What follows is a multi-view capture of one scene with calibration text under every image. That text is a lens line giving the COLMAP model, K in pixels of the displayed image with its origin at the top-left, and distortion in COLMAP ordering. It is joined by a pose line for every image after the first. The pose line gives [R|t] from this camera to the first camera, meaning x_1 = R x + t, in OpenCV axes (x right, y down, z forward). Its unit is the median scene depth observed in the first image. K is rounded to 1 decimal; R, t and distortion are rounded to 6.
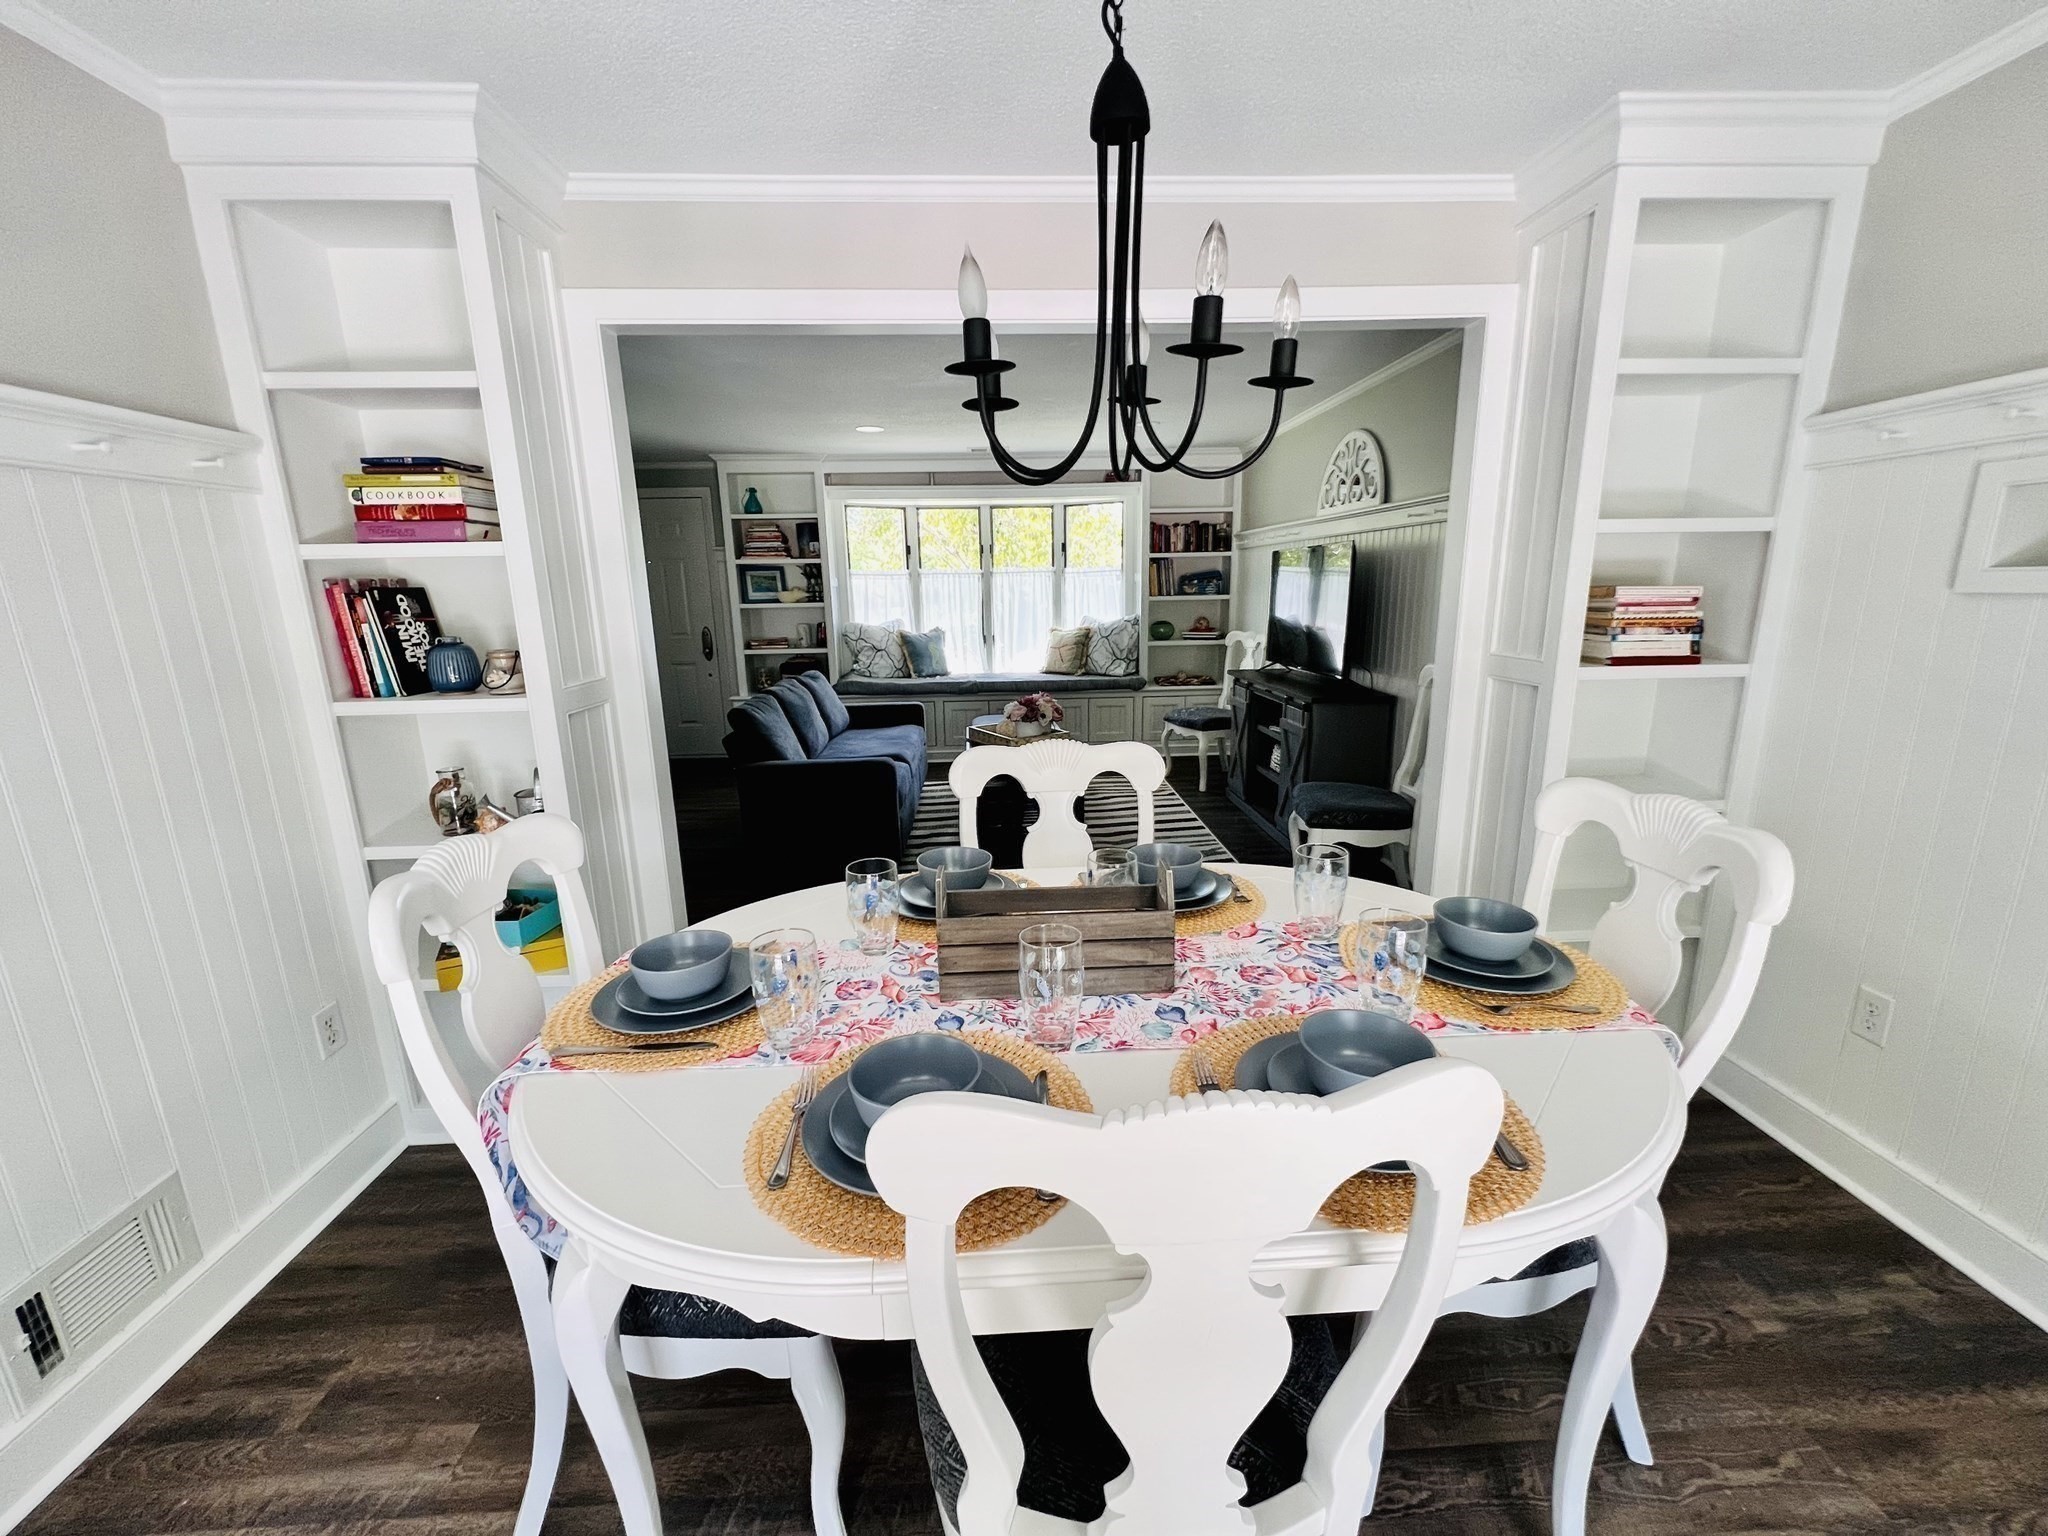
lens RADIAL K [[824.0, 0, 1021.5], [0, 824.0, 768.3], [0, 0, 1]] dist [-0.001592, 0.000034]
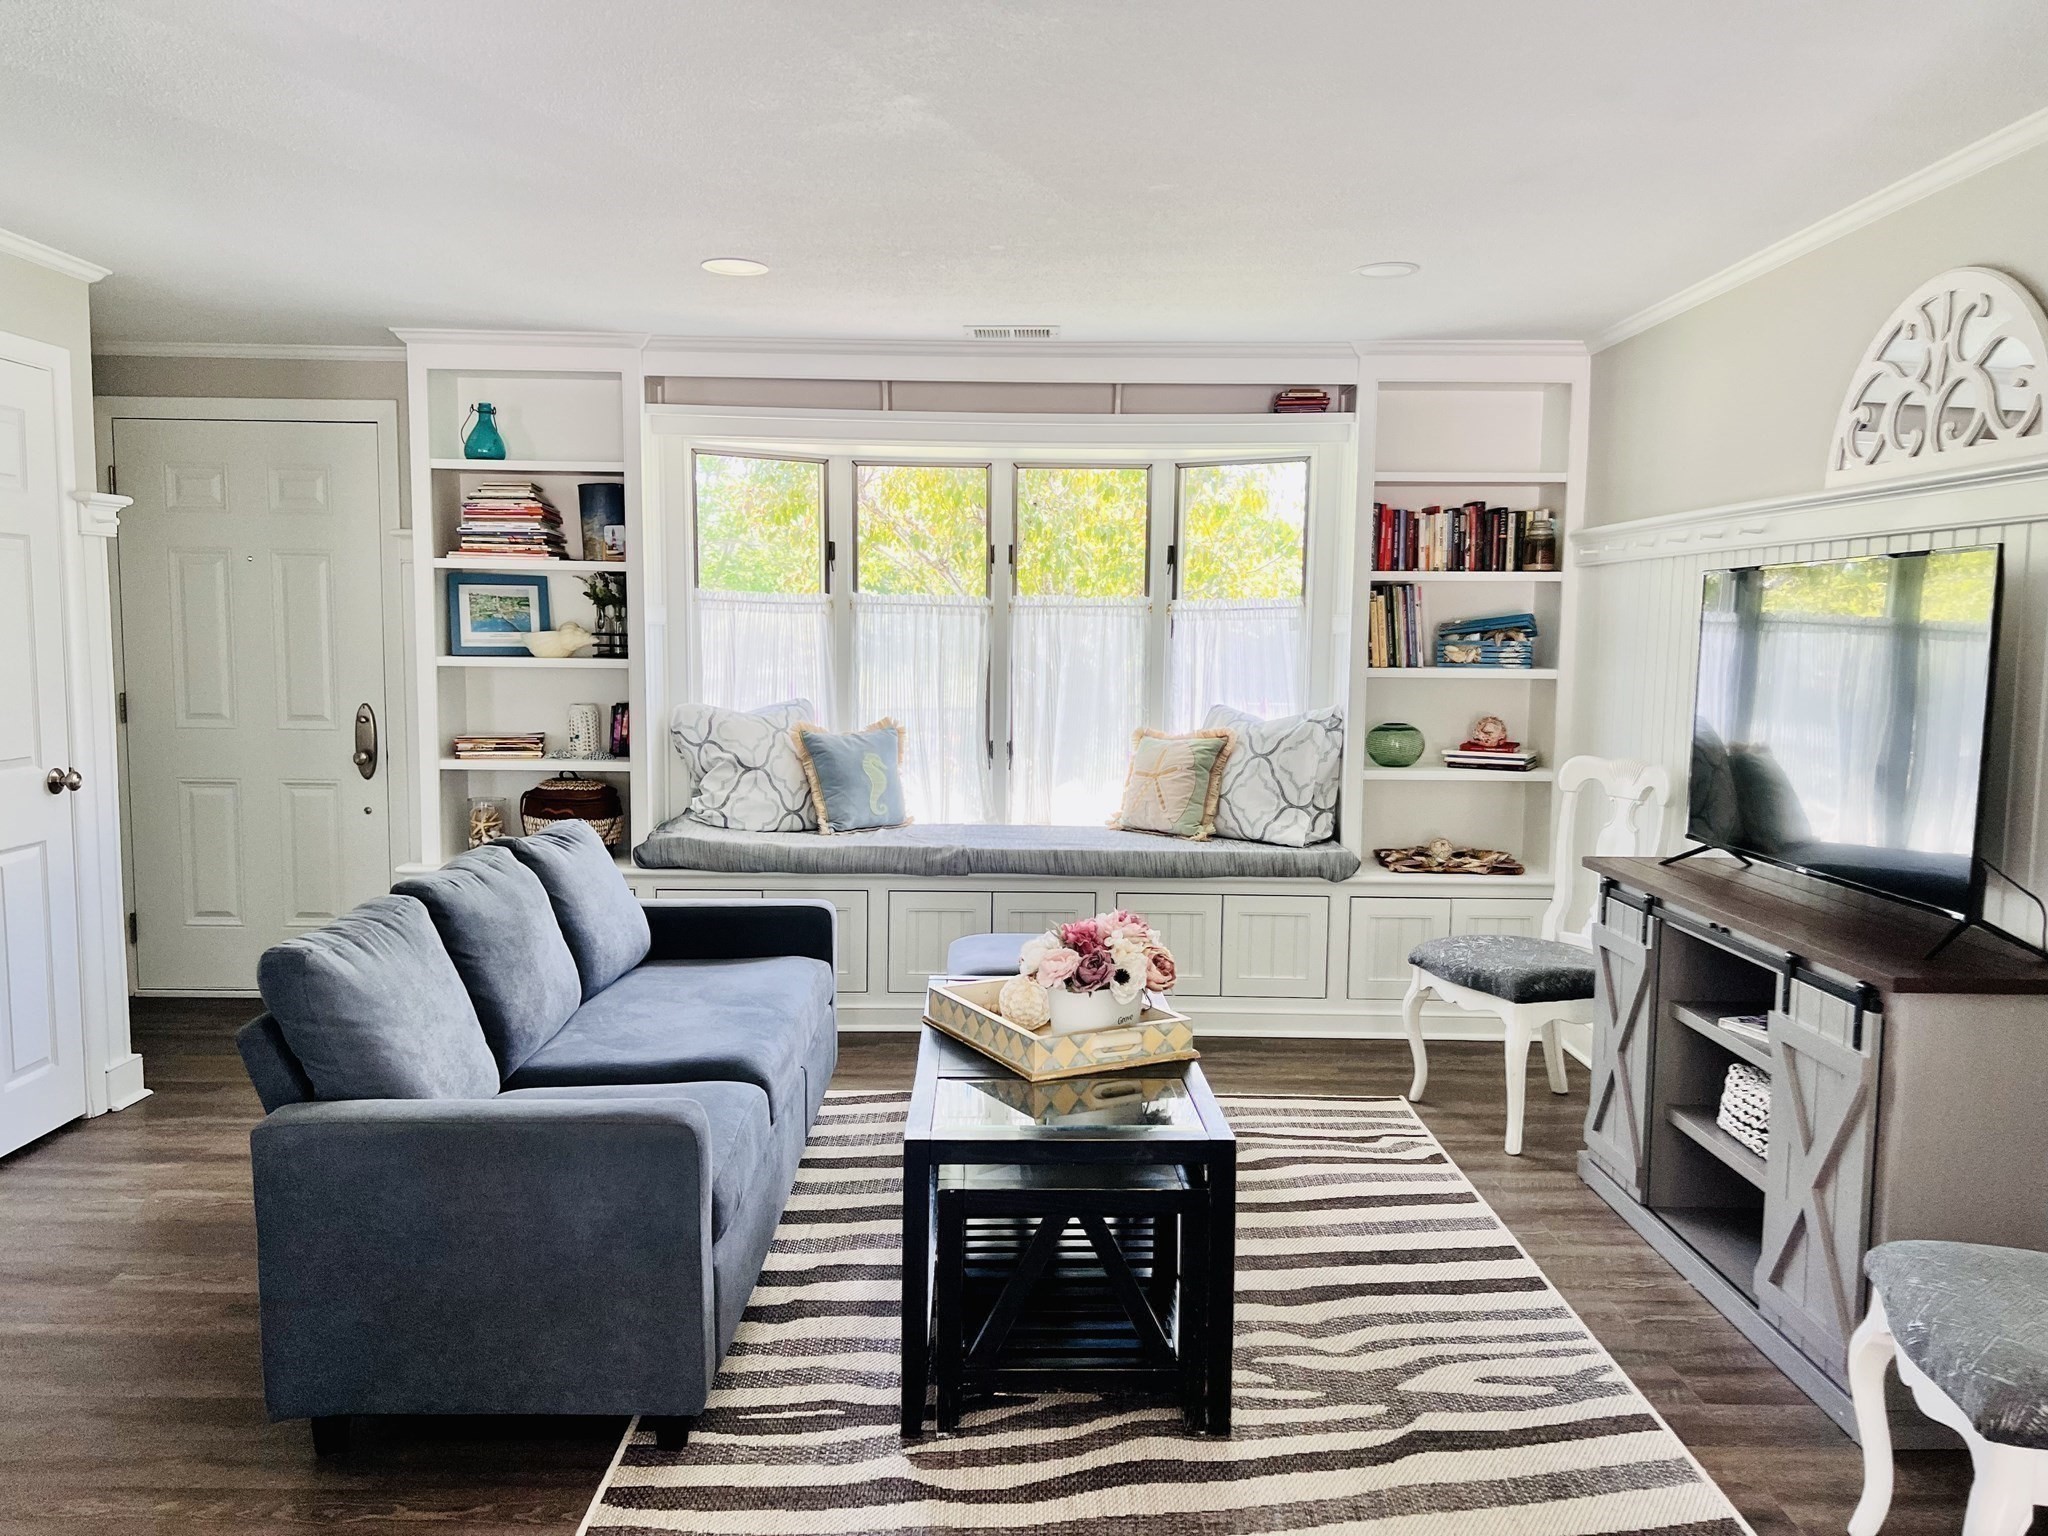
lens RADIAL K [[1552.5, 0, 1027.3], [0, 1552.5, 773.0], [0, 0, 1]] dist [0.047083, -0.006523]
pose [[0.999077, 0.032273, -0.028364, -0.000263], [-0.035604, 0.991383, -0.126067, -0.042844], [0.024051, 0.126961, 0.991616, 0.184088]]
